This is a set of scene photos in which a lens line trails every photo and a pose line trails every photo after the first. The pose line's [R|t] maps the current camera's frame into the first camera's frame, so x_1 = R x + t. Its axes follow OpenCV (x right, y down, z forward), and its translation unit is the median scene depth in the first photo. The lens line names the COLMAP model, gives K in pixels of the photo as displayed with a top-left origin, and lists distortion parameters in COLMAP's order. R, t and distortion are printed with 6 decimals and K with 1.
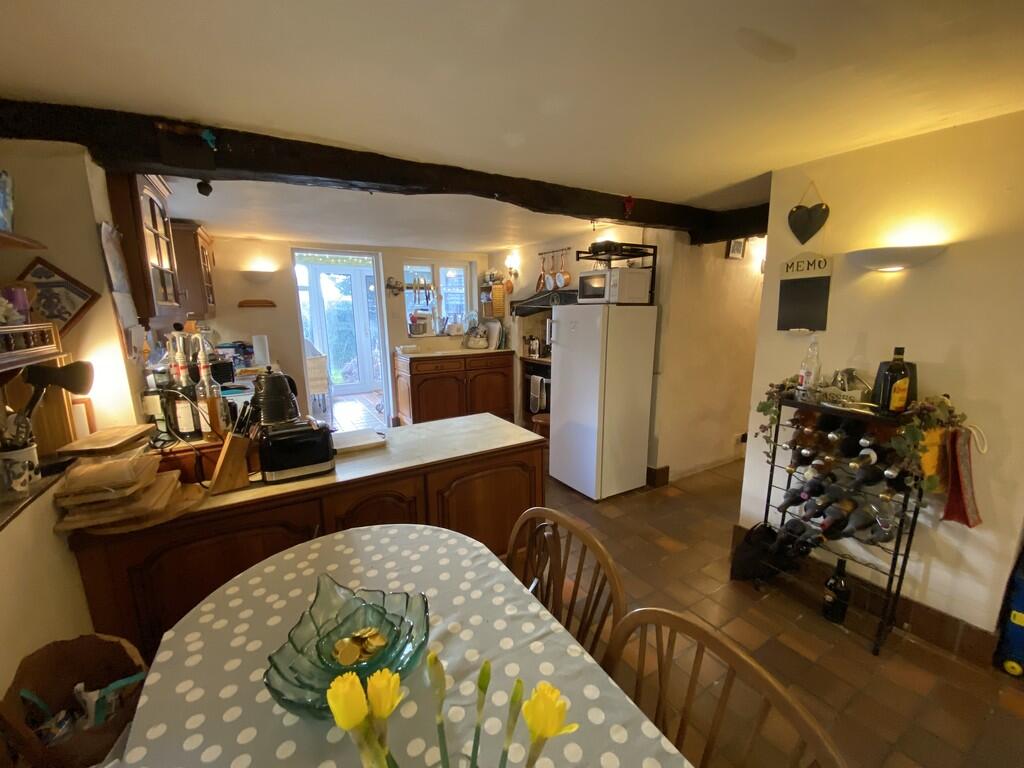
lens RADIAL K [[414.7, 0, 512.0], [0, 414.7, 384.0], [0, 0, 1]] dist [0.043180, -0.034379]
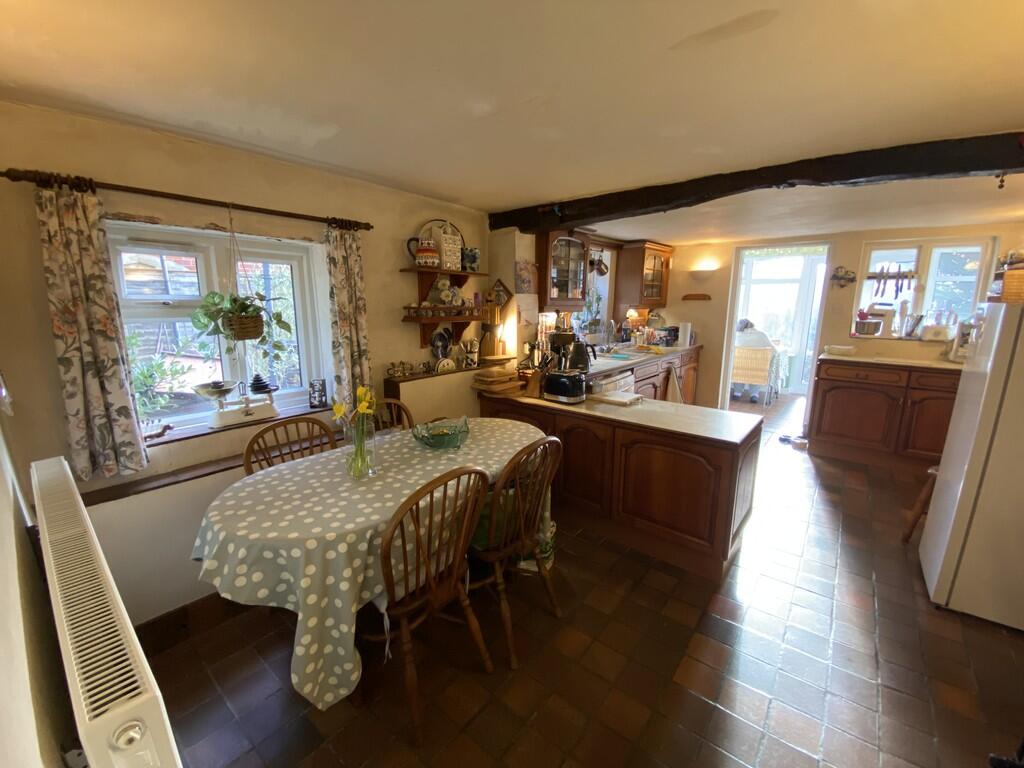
lens RADIAL K [[417.4, 0, 502.3], [0, 417.4, 388.8], [0, 0, 1]] dist [0.011063, -0.019094]
pose [[0.317147, 0.205602, -0.925821, 0.398249], [-0.176485, 0.971960, 0.155392, -0.021015], [0.931810, 0.114111, 0.344540, 0.082213]]
